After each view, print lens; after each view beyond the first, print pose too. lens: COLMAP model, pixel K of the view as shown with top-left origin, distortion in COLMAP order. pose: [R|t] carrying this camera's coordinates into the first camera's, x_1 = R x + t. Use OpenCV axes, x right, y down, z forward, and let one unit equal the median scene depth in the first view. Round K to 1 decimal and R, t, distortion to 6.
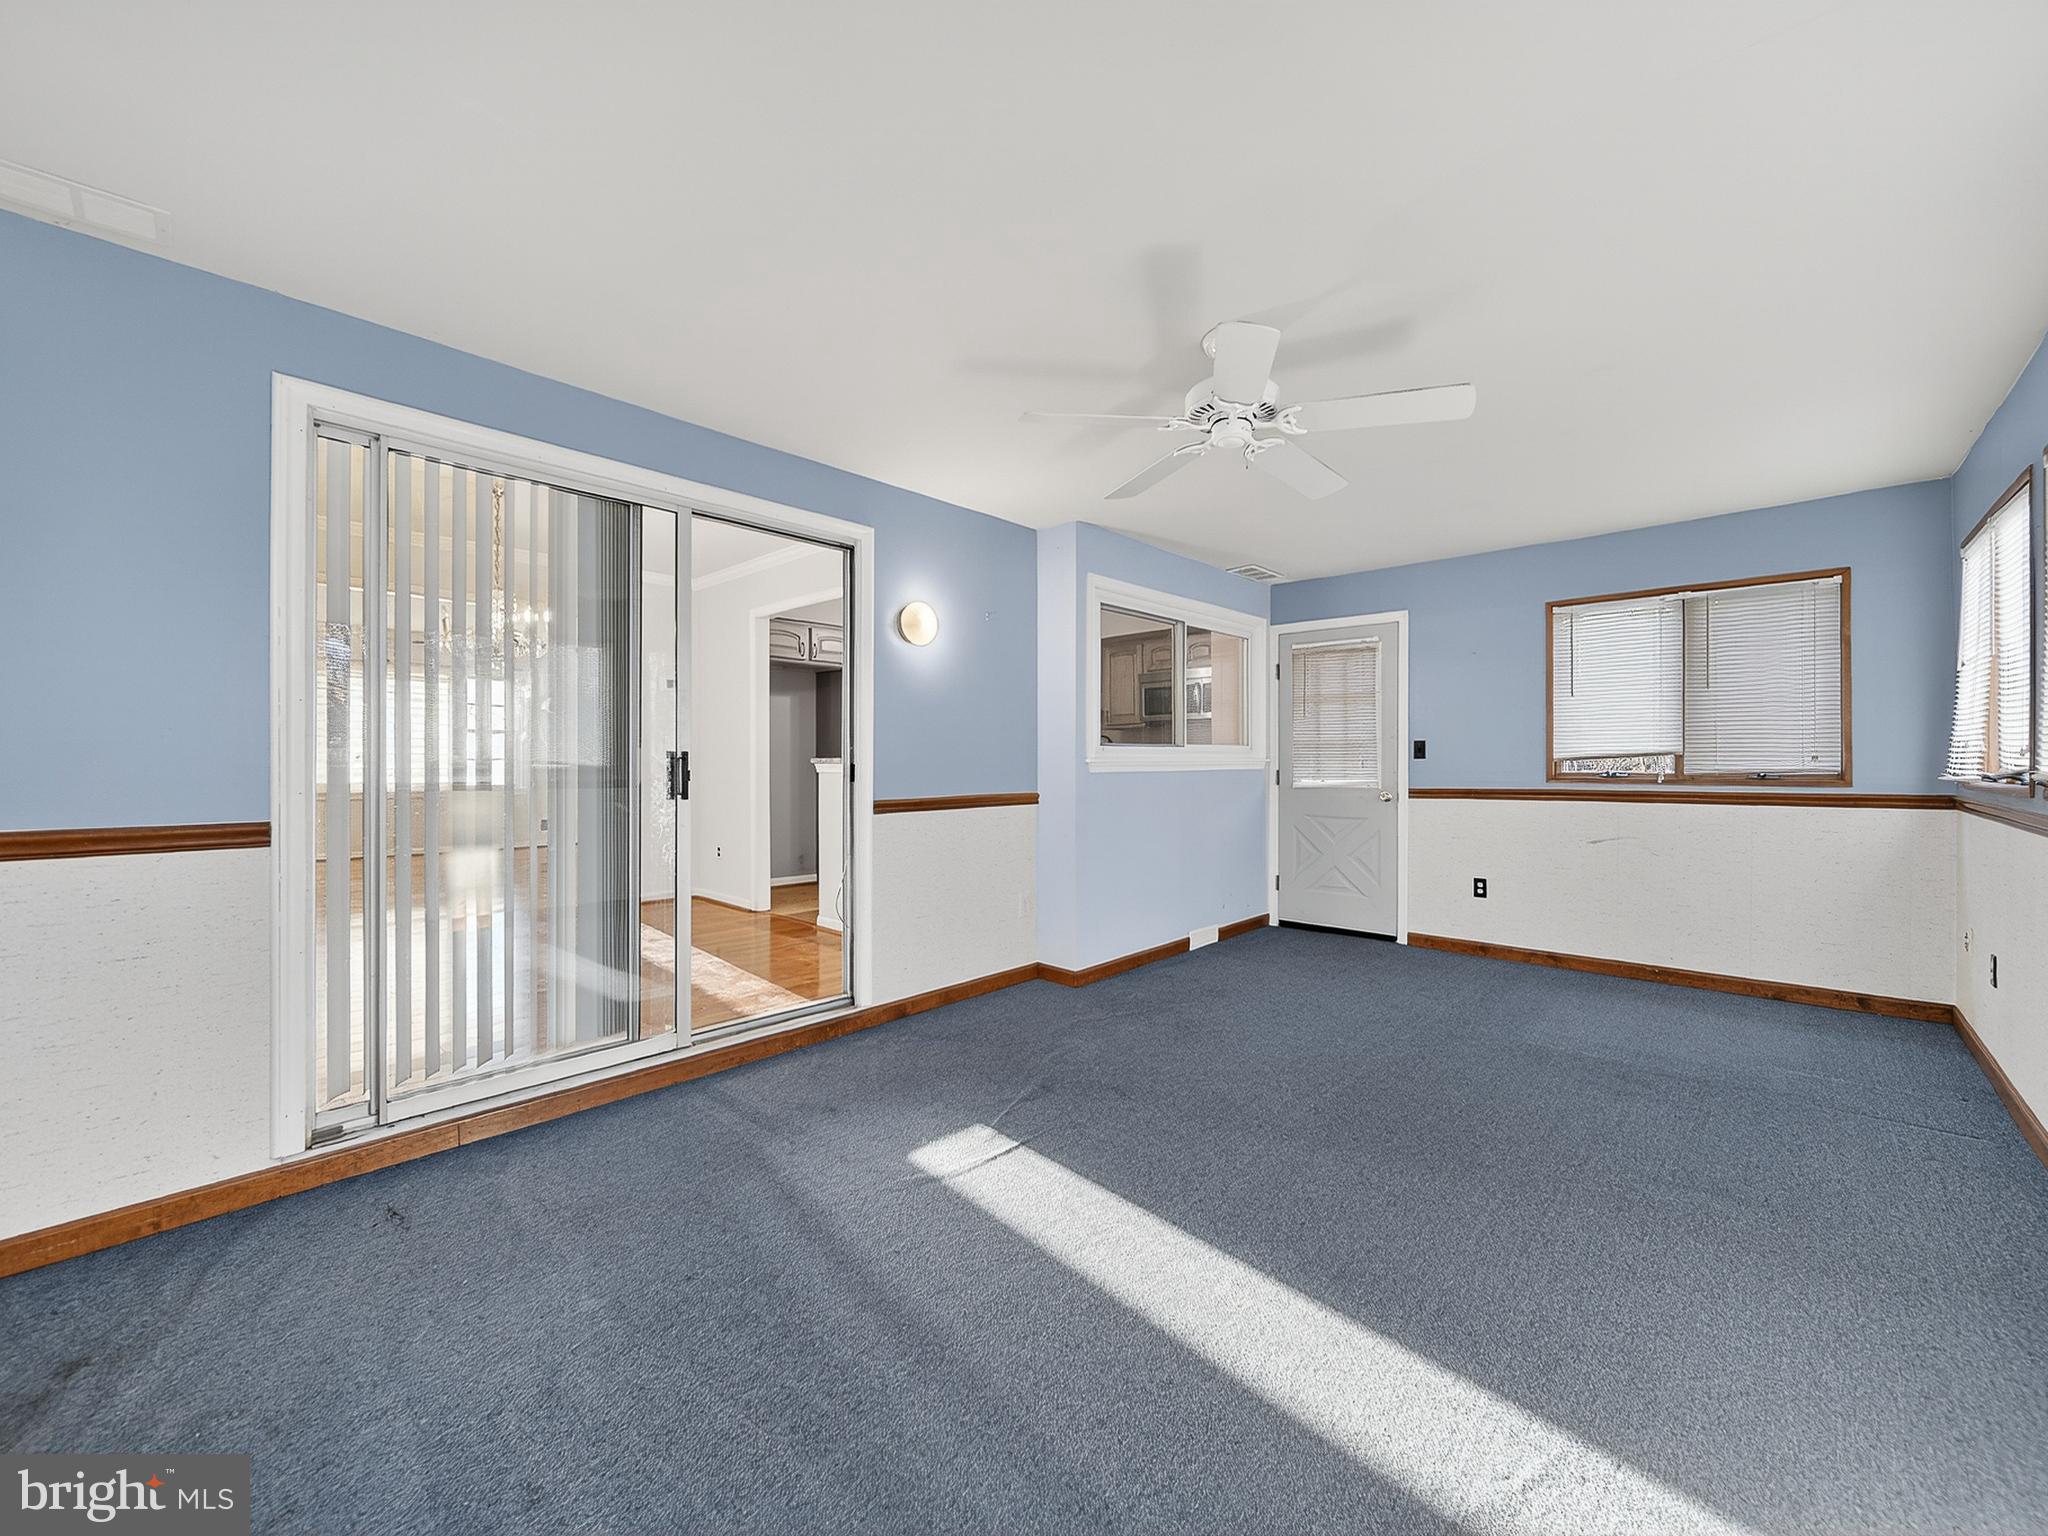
lens RADIAL K [[806.5, 0, 1036.1], [0, 806.5, 759.9], [0, 0, 1]] dist [-0.001241, -0.000486]
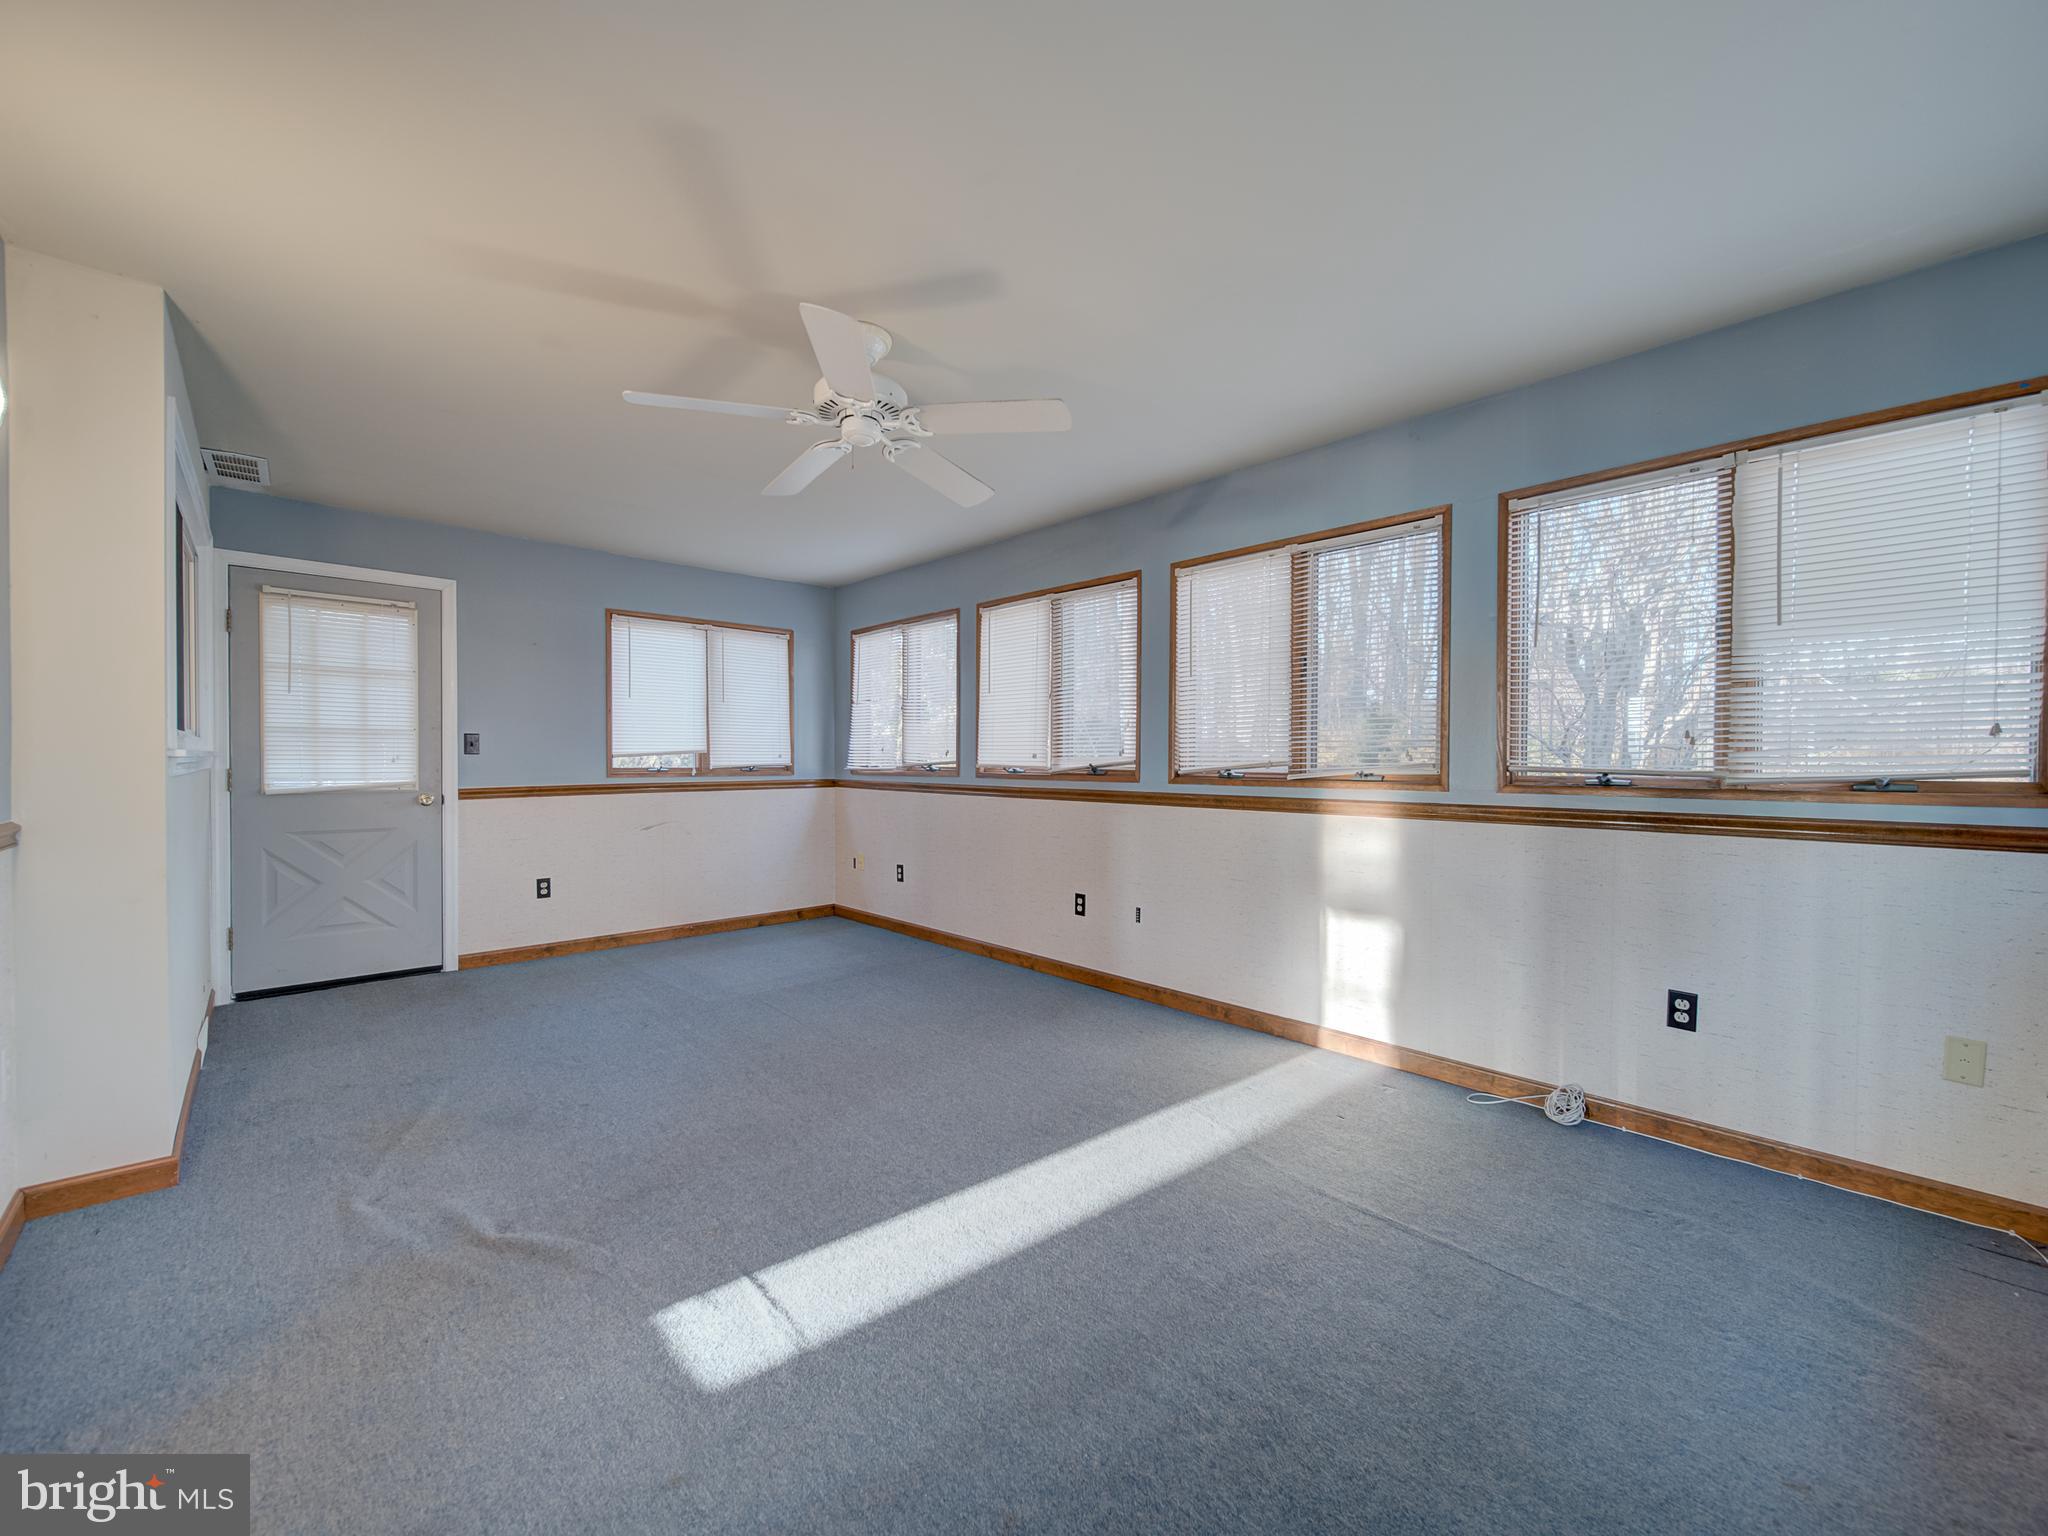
lens RADIAL K [[803.1, 0, 1020.8], [0, 803.1, 777.7], [0, 0, 1]] dist [0.000022, -0.000857]
pose [[0.068523, -0.021765, 0.997412, -0.381020], [-0.003379, 0.999751, 0.022049, 0.002961], [-0.997644, -0.004881, 0.068433, 0.372284]]
